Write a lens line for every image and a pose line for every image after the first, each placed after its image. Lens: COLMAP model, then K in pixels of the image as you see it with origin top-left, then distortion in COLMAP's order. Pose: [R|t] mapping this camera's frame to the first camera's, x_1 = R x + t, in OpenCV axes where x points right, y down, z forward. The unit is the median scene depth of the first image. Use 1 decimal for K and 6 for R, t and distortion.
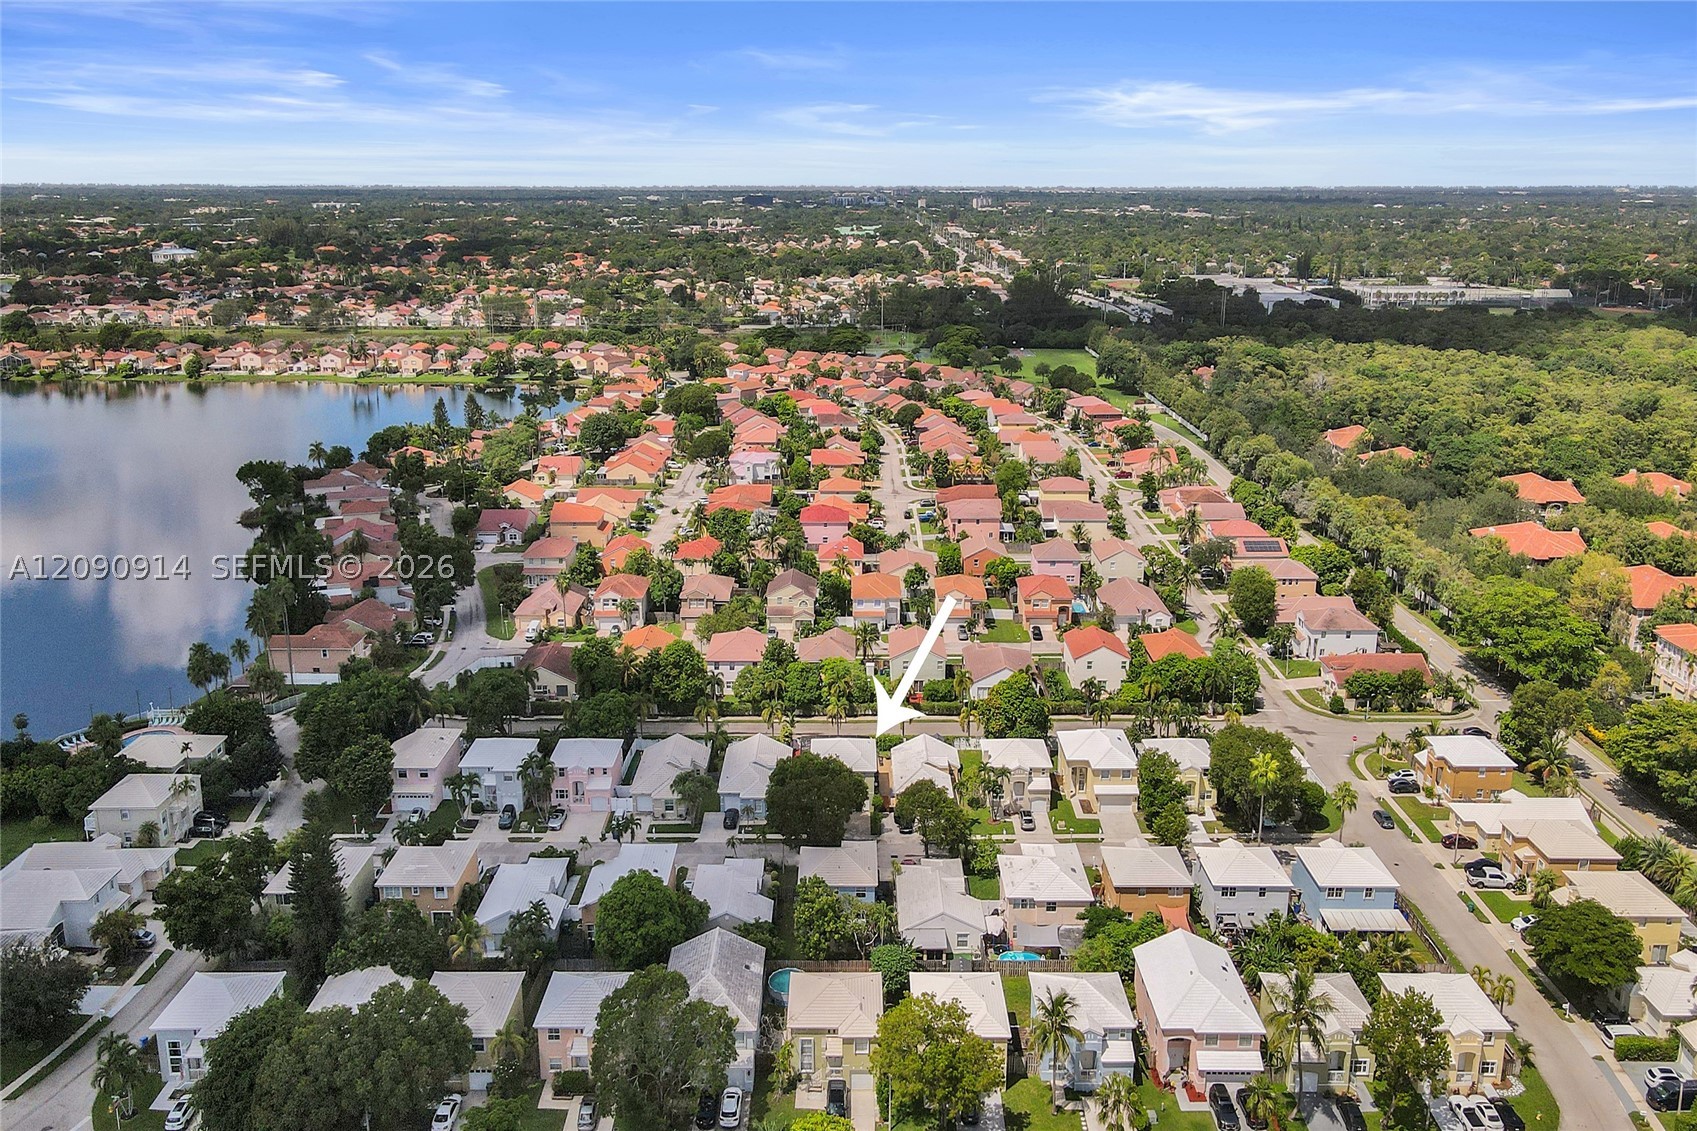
lens RADIAL K [[1169.5, 0, 848.5], [0, 1169.5, 565.5], [0, 0, 1]] dist [0.001064, 0.000005]
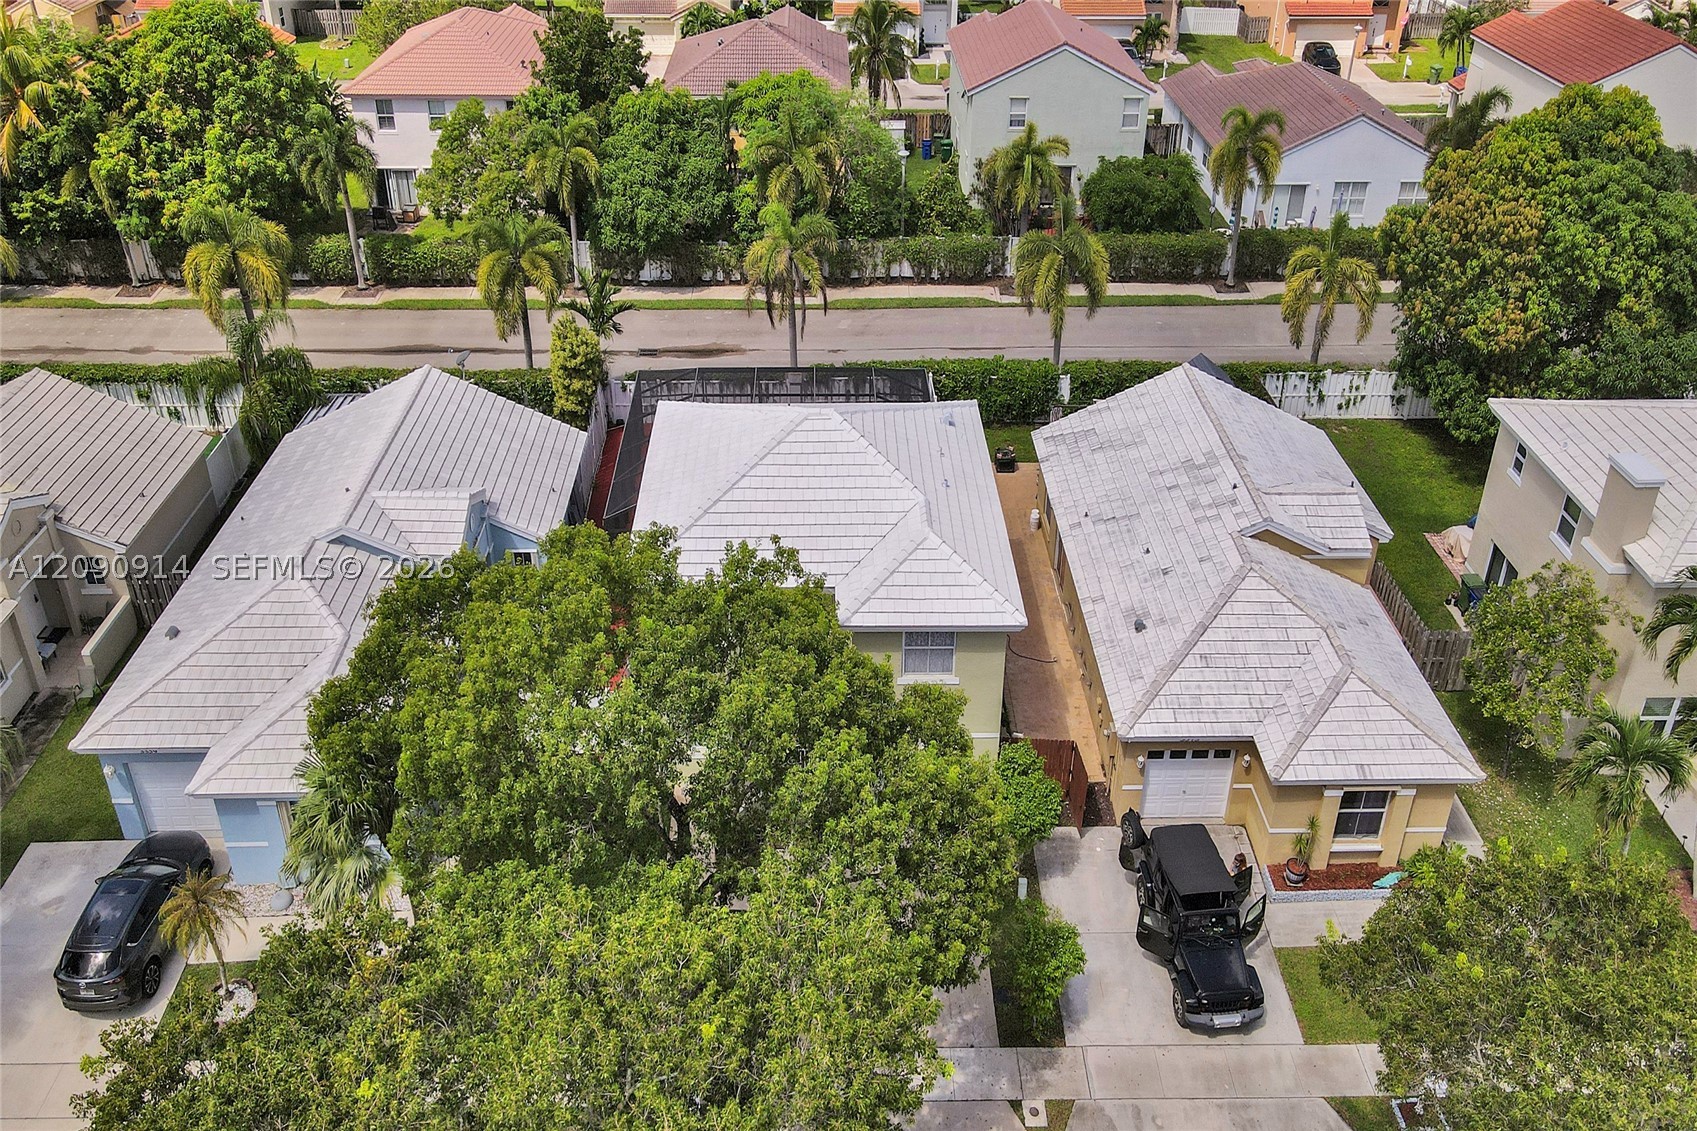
lens RADIAL K [[1479.1, 0, 848.5], [0, 1479.1, 565.5], [0, 0, 1]] dist [0.007182, 0.002686]
pose [[0.999809, -0.007052, 0.018251, -0.003218], [0.001011, 0.950177, 0.311709, 0.082740], [-0.019540, -0.311631, 0.950002, 0.644008]]
